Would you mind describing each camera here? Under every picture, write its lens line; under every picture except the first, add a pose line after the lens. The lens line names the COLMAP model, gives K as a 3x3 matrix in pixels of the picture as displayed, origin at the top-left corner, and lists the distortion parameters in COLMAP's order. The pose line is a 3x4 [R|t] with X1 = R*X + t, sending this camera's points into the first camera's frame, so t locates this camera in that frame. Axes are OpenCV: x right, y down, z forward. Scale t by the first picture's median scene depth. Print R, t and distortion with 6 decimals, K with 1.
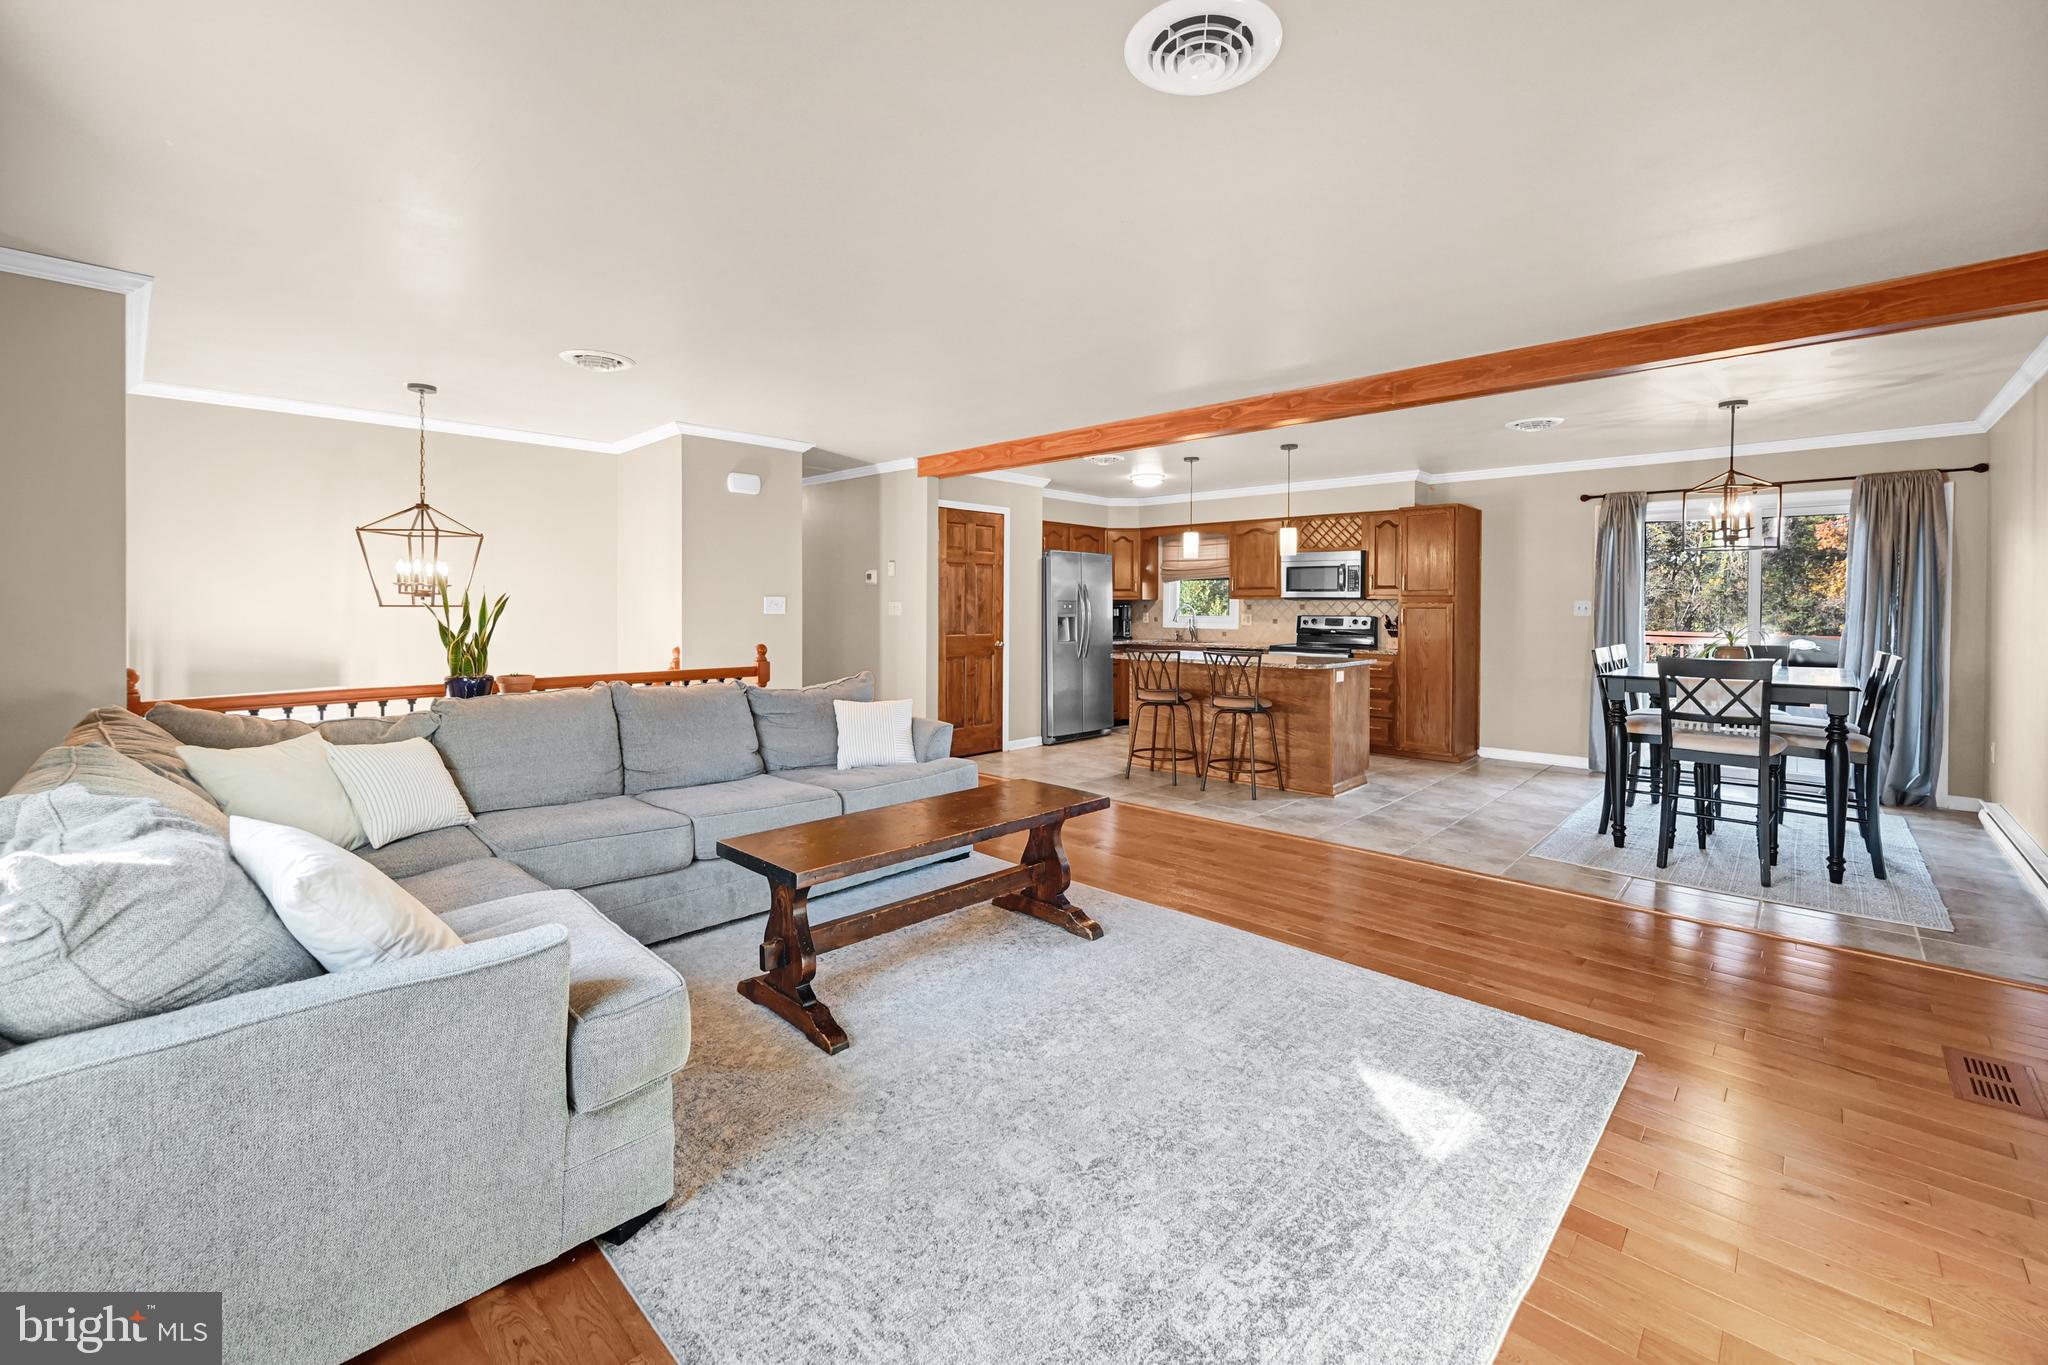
lens RADIAL K [[821.4, 0, 1067.7], [0, 821.4, 618.6], [0, 0, 1]] dist [-0.014917, -0.000985]
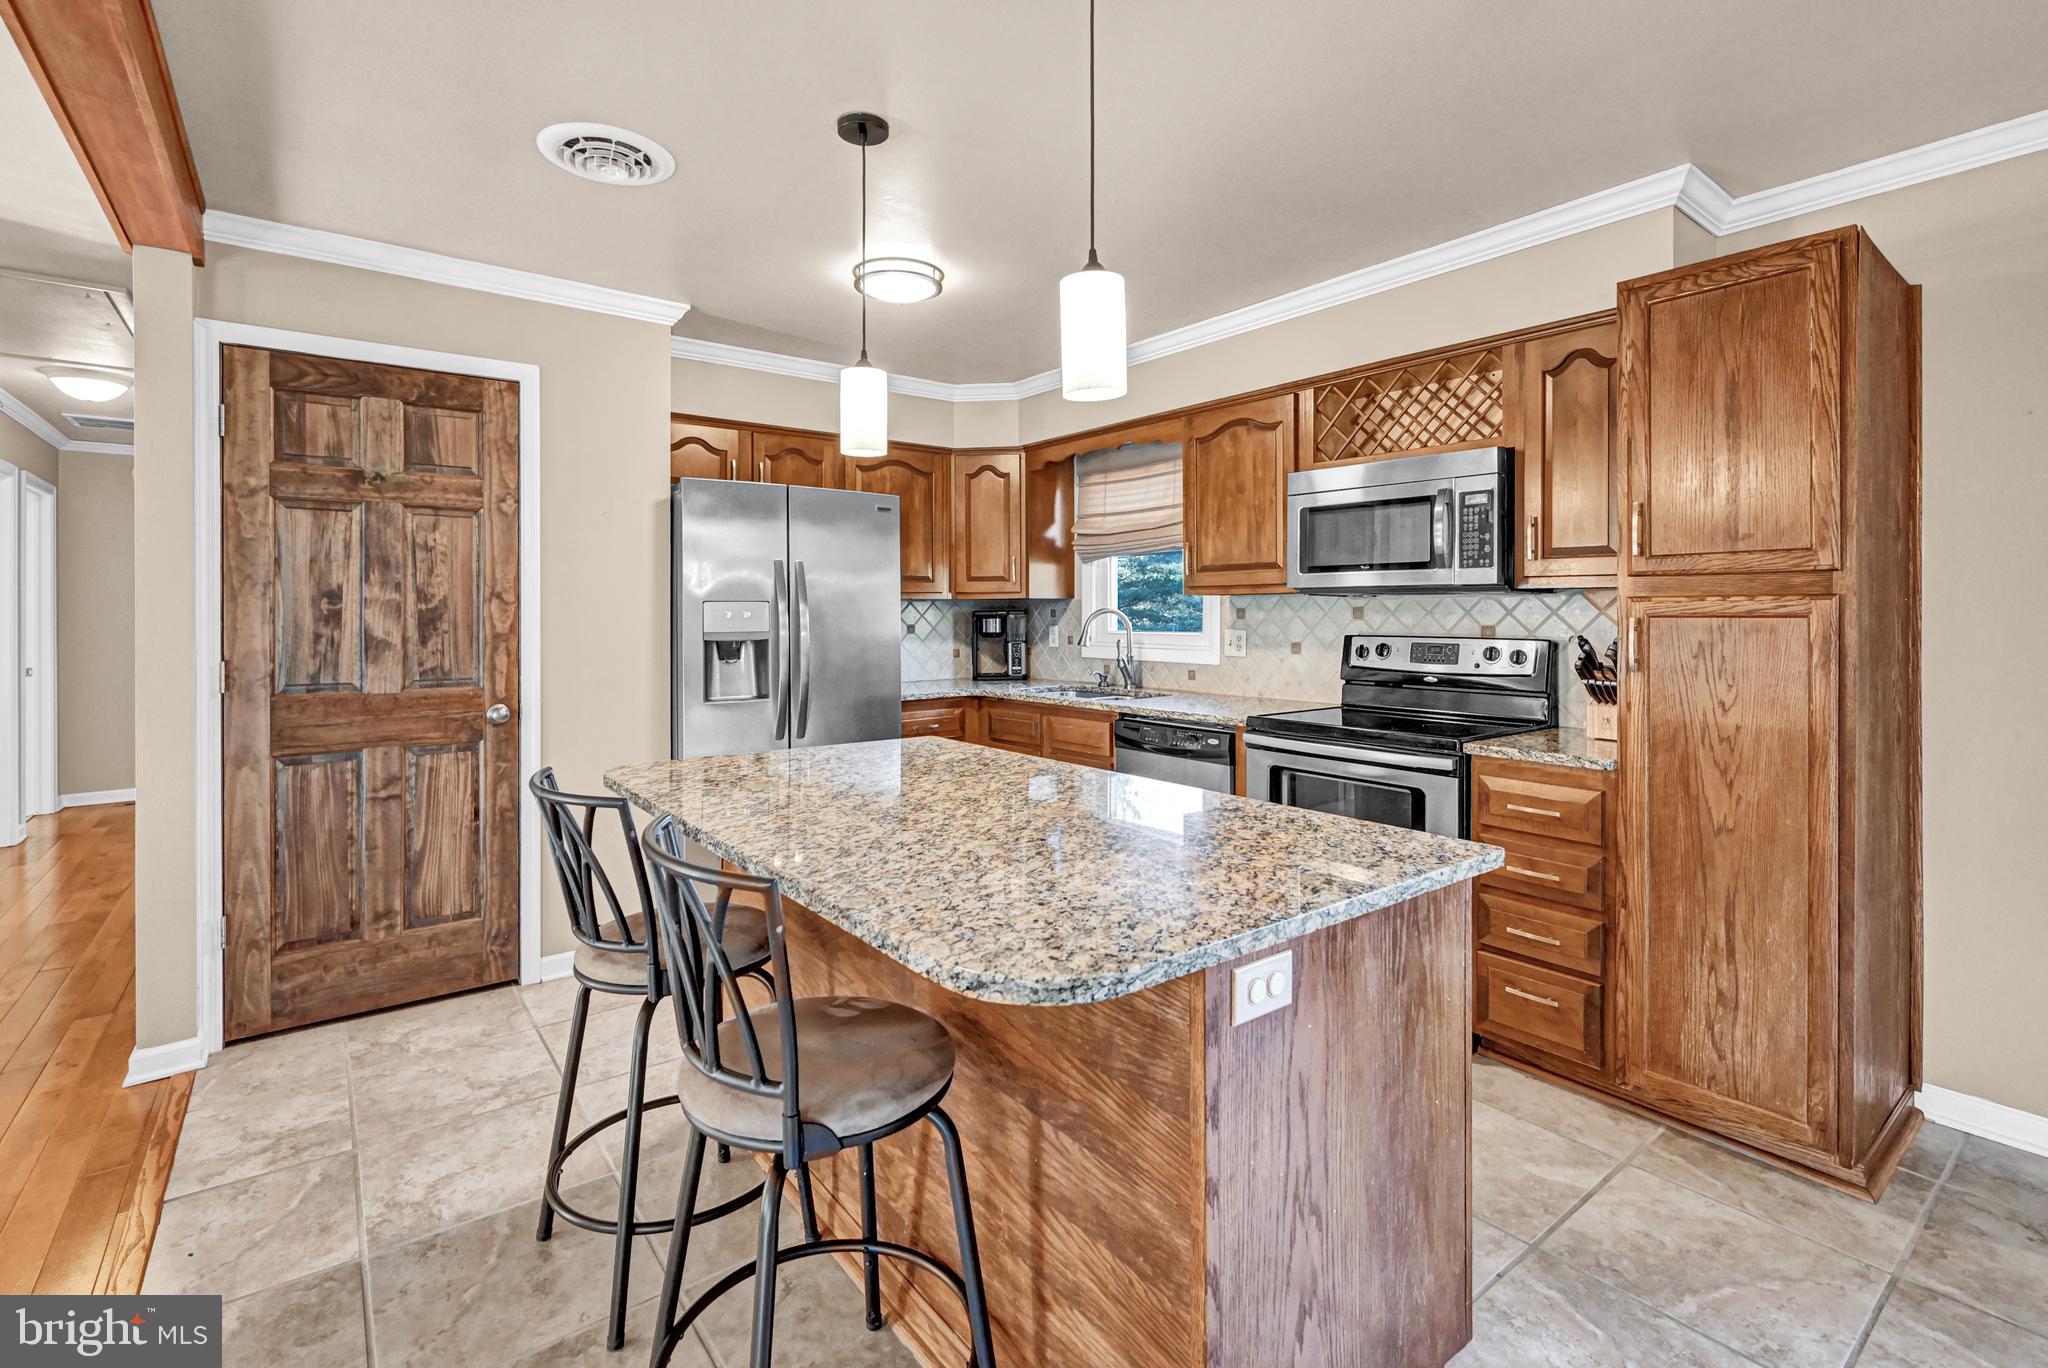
lens RADIAL K [[916.1, 0, 1062.9], [0, 916.1, 615.8], [0, 0, 1]] dist [-0.002557, -0.000006]
pose [[0.984327, -0.003923, -0.176310, 0.243855], [0.002038, 0.999939, -0.010867, -0.009184], [0.176342, 0.010337, 0.984275, 0.589435]]
